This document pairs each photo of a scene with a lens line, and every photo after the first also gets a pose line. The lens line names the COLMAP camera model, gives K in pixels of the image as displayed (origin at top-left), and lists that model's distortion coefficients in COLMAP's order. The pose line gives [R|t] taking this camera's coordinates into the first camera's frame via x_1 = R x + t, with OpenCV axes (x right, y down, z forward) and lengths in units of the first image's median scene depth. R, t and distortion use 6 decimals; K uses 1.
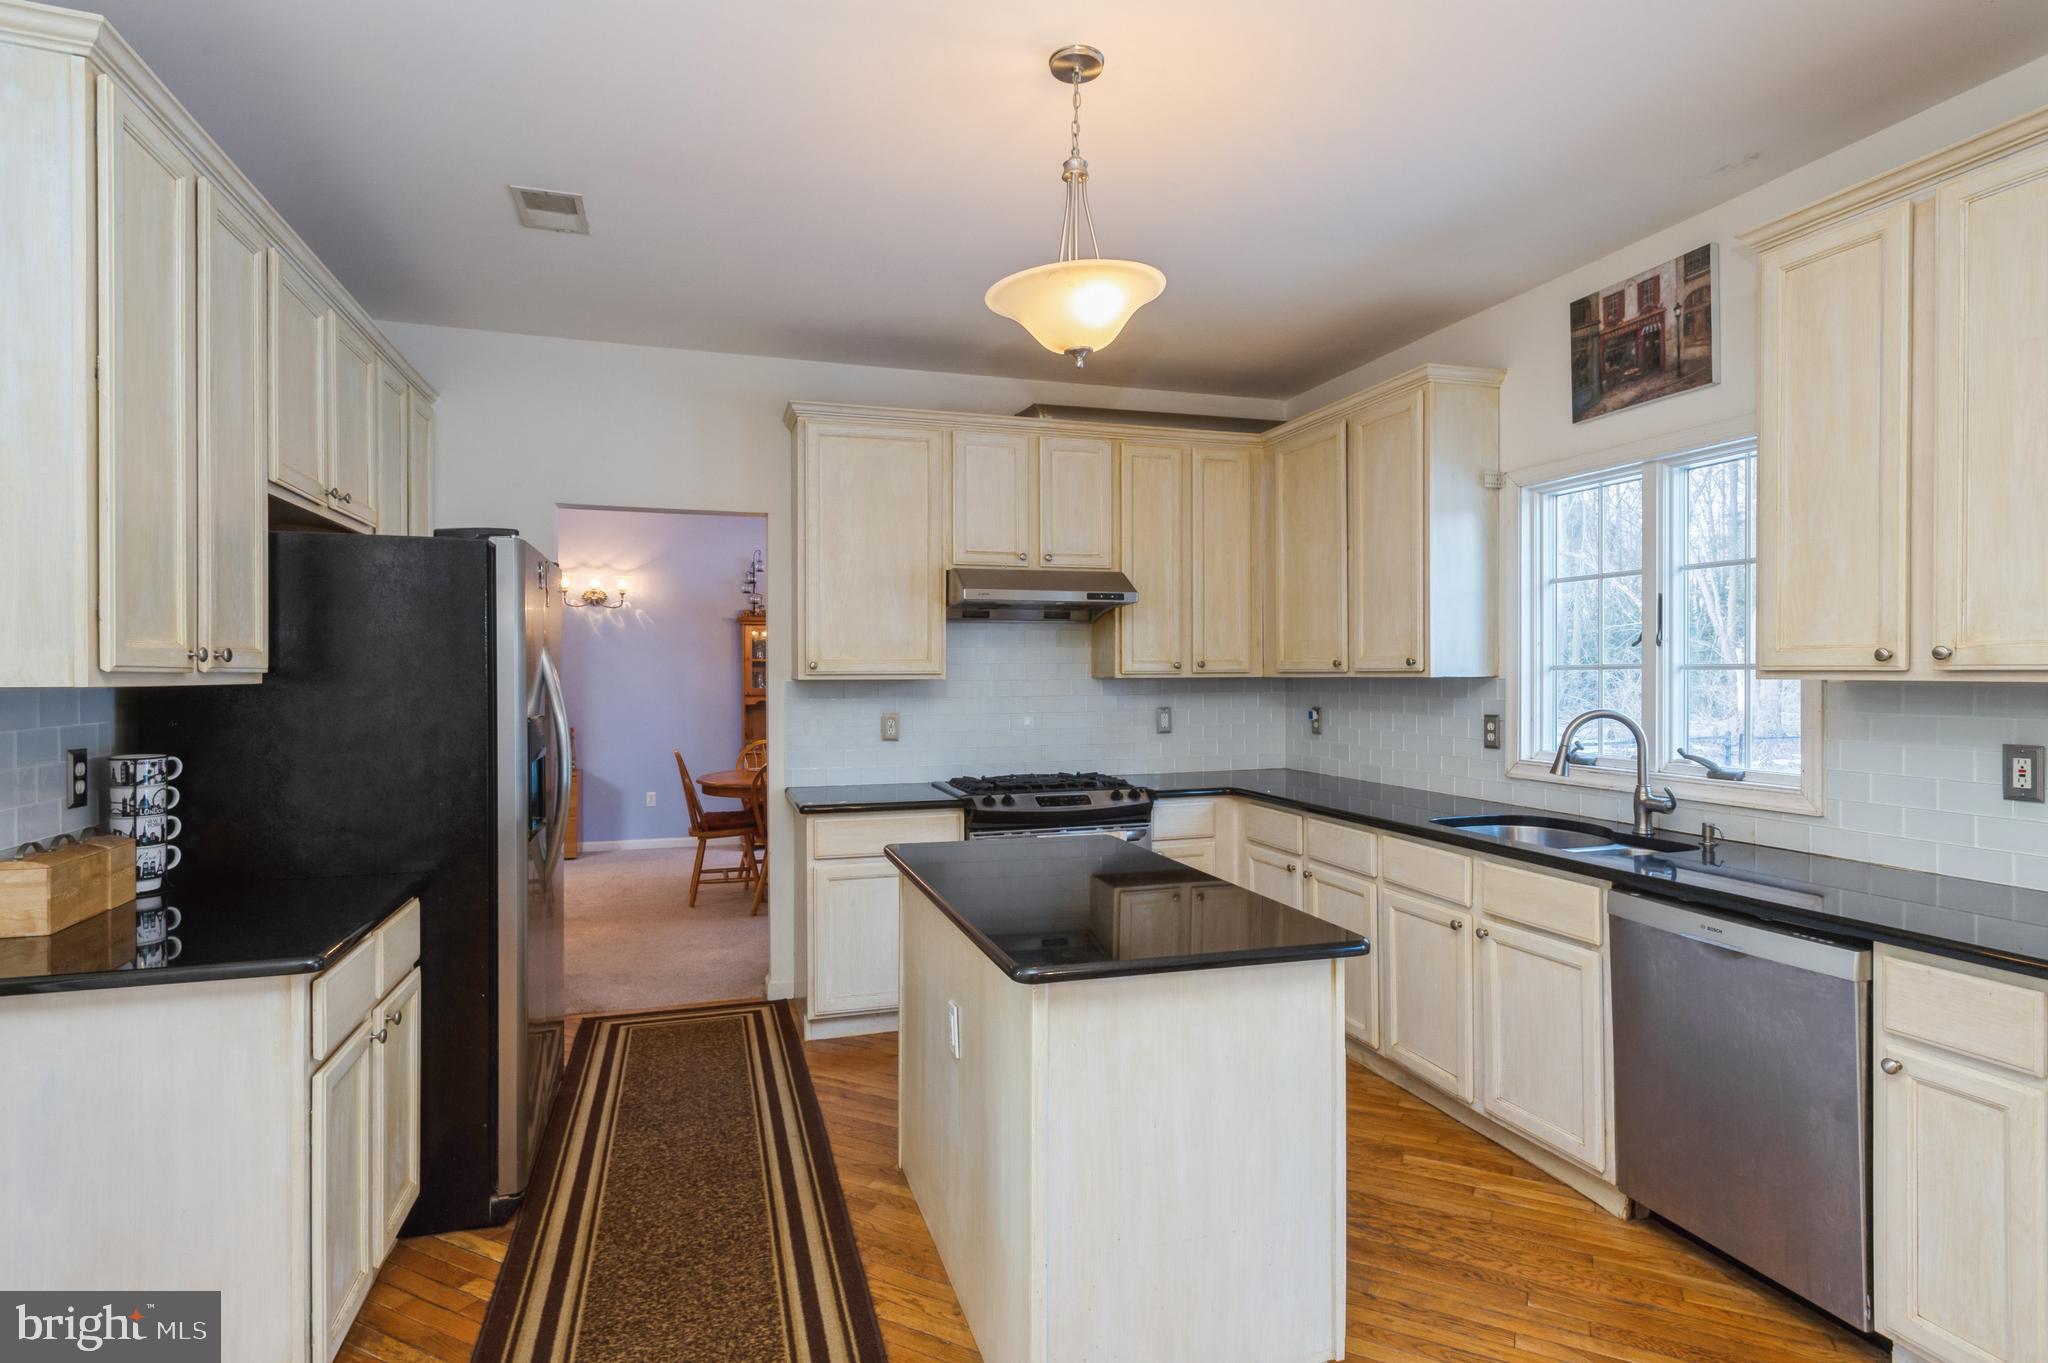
lens RADIAL K [[1042.5, 0, 1021.2], [0, 1042.5, 678.8], [0, 0, 1]] dist [0.009071, -0.000420]
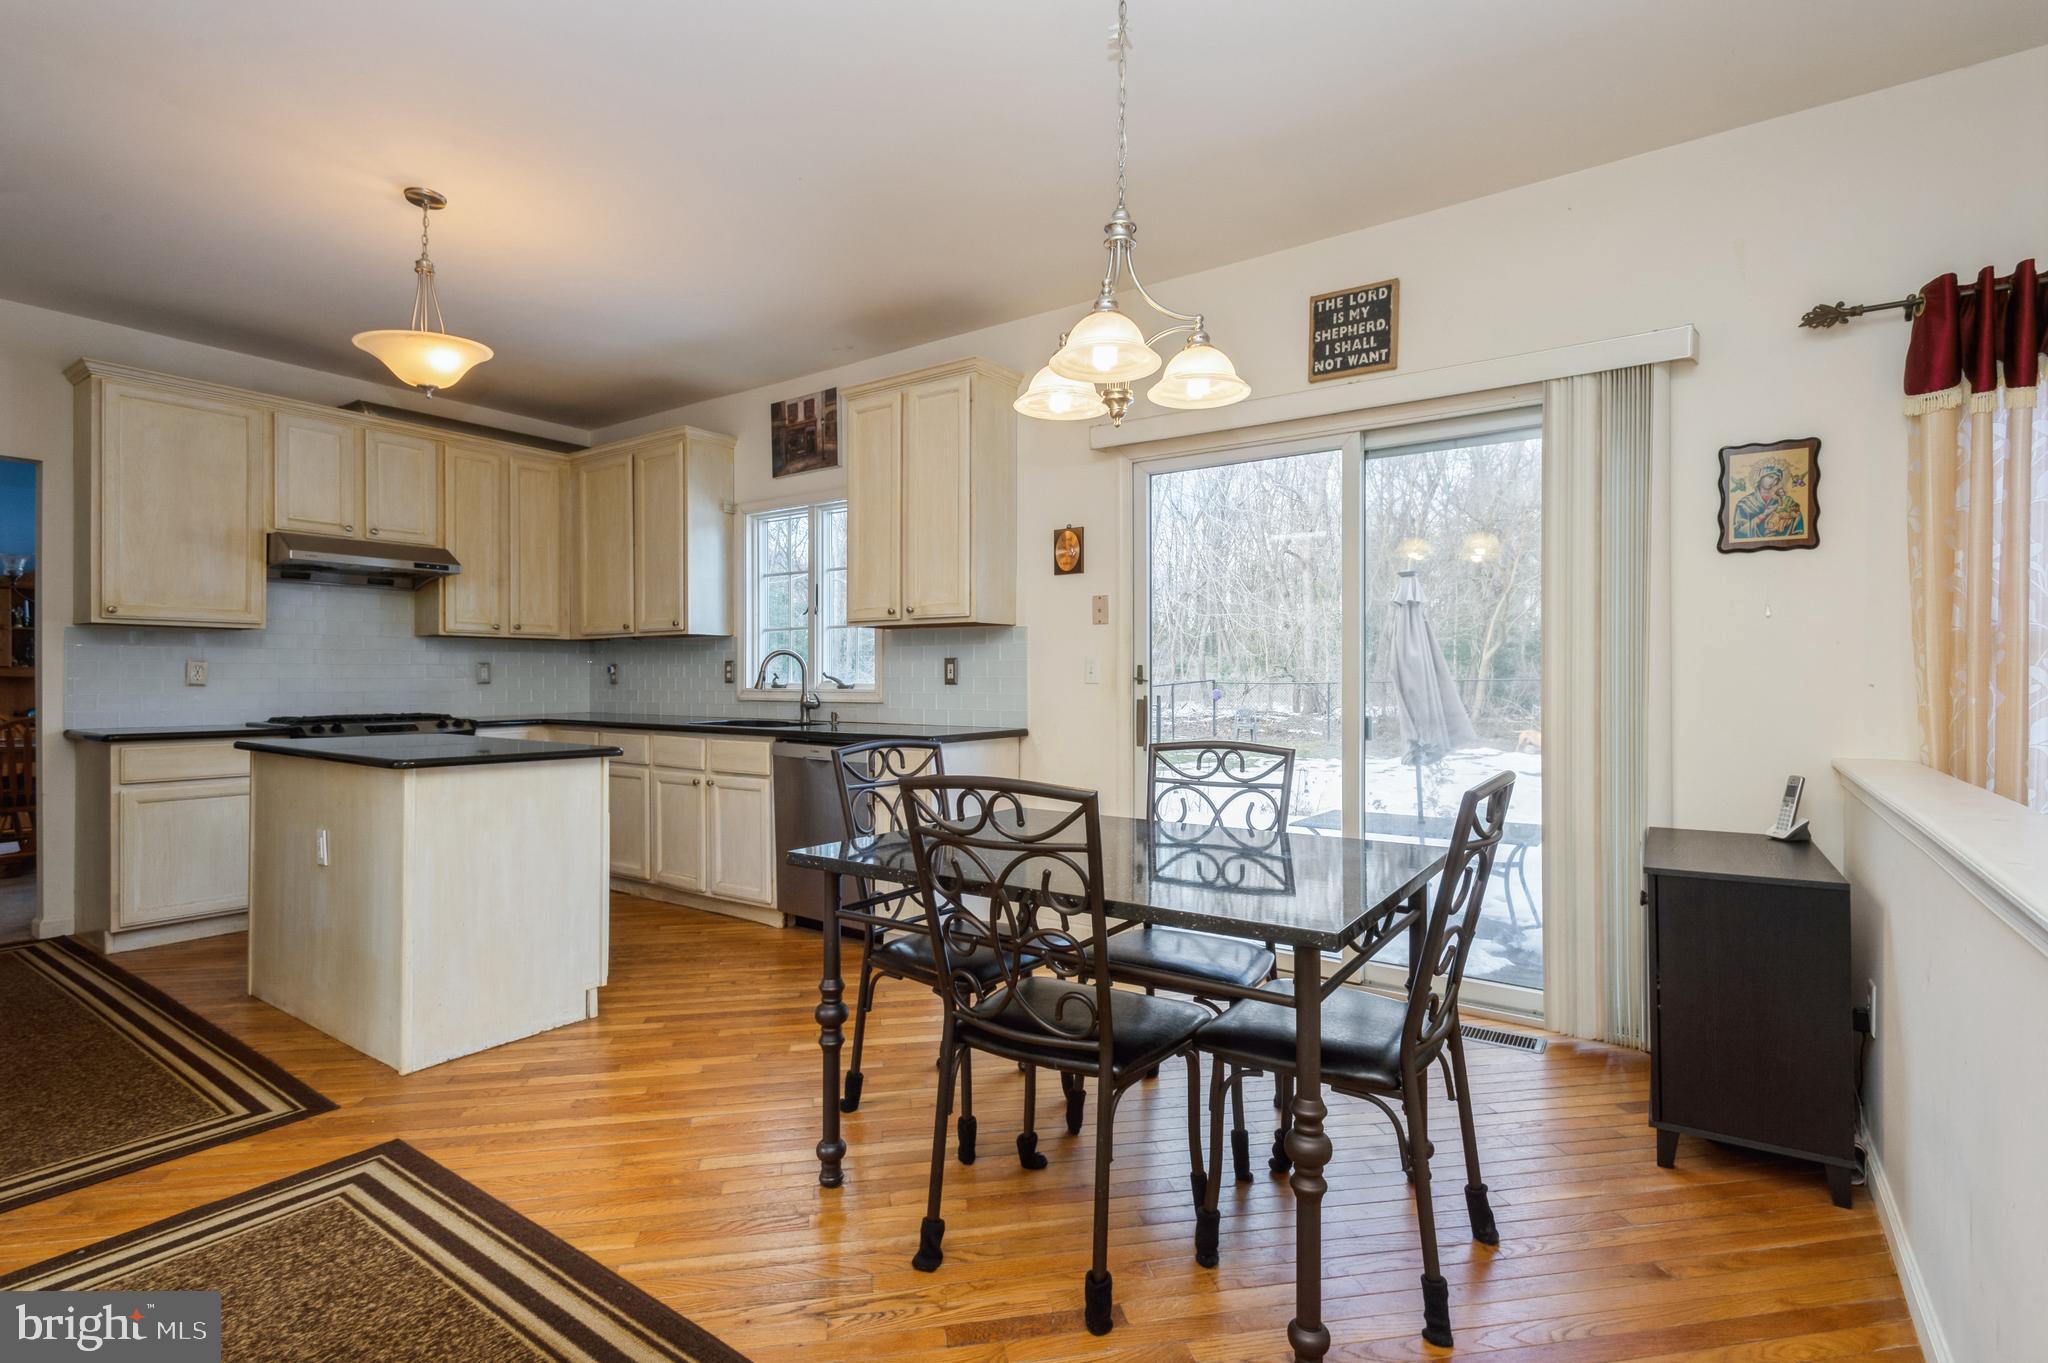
lens RADIAL K [[958.3, 0, 1024.0], [0, 958.3, 681.5], [0, 0, 1]] dist [0.006365, -0.000240]
pose [[0.791617, 0.001826, 0.611015, -0.065753], [0.002687, 0.999975, -0.006470, 0.074419], [-0.611012, 0.006764, 0.791592, -0.373559]]
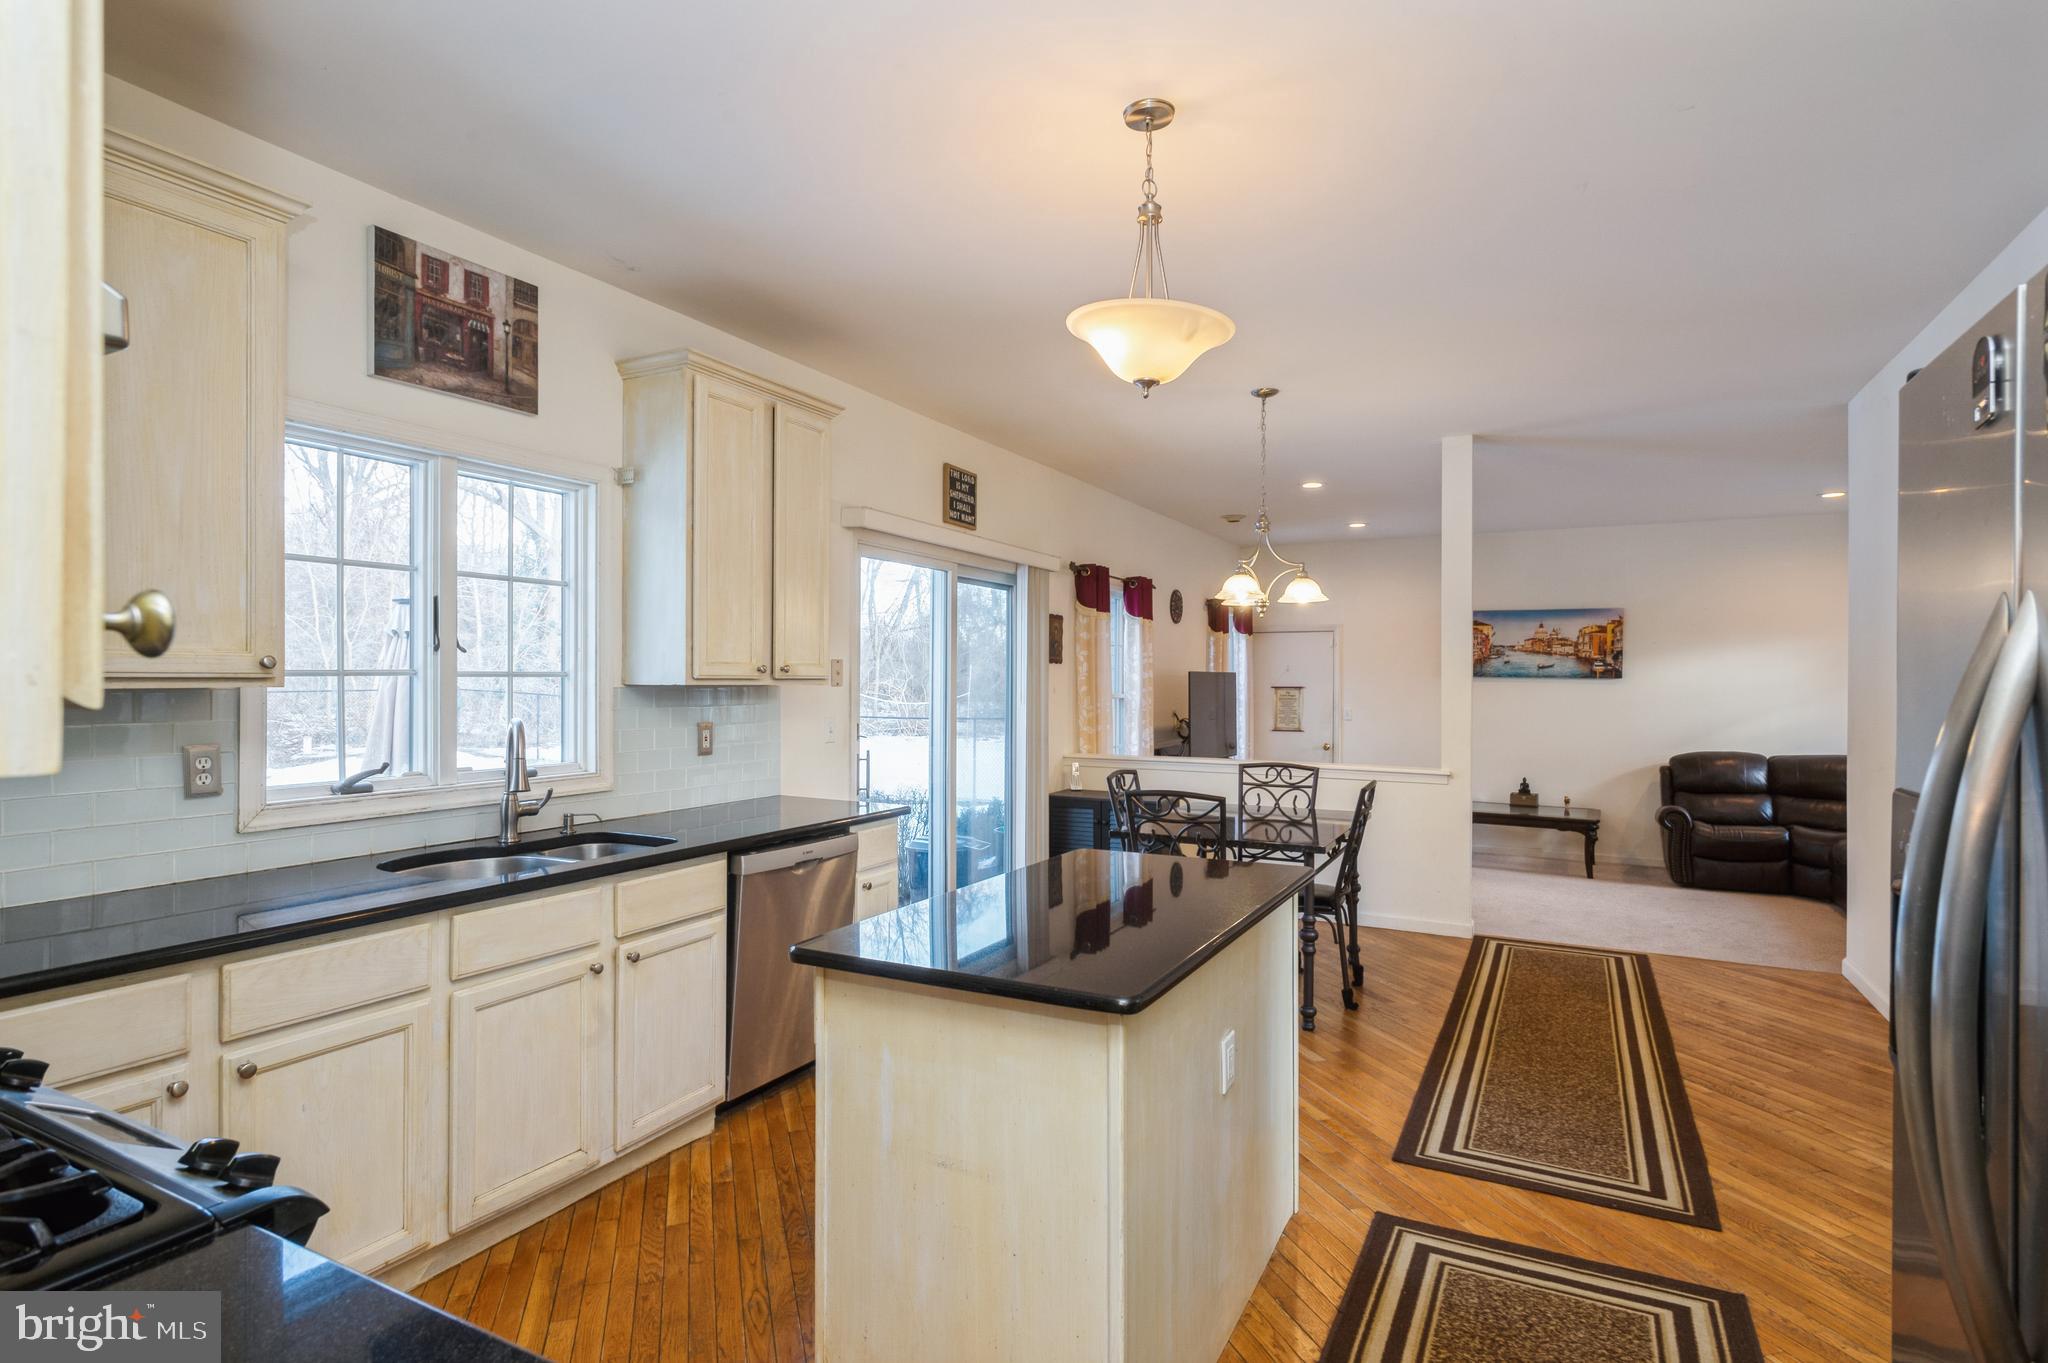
lens RADIAL K [[1042.5, 0, 1021.2], [0, 1042.5, 678.8], [0, 0, 1]] dist [0.009071, -0.000420]
pose [[-0.706189, -0.001503, 0.708022, -0.364870], [0.002261, 0.999988, 0.004377, -0.008079], [-0.708020, 0.004692, -0.706177, 1.094980]]
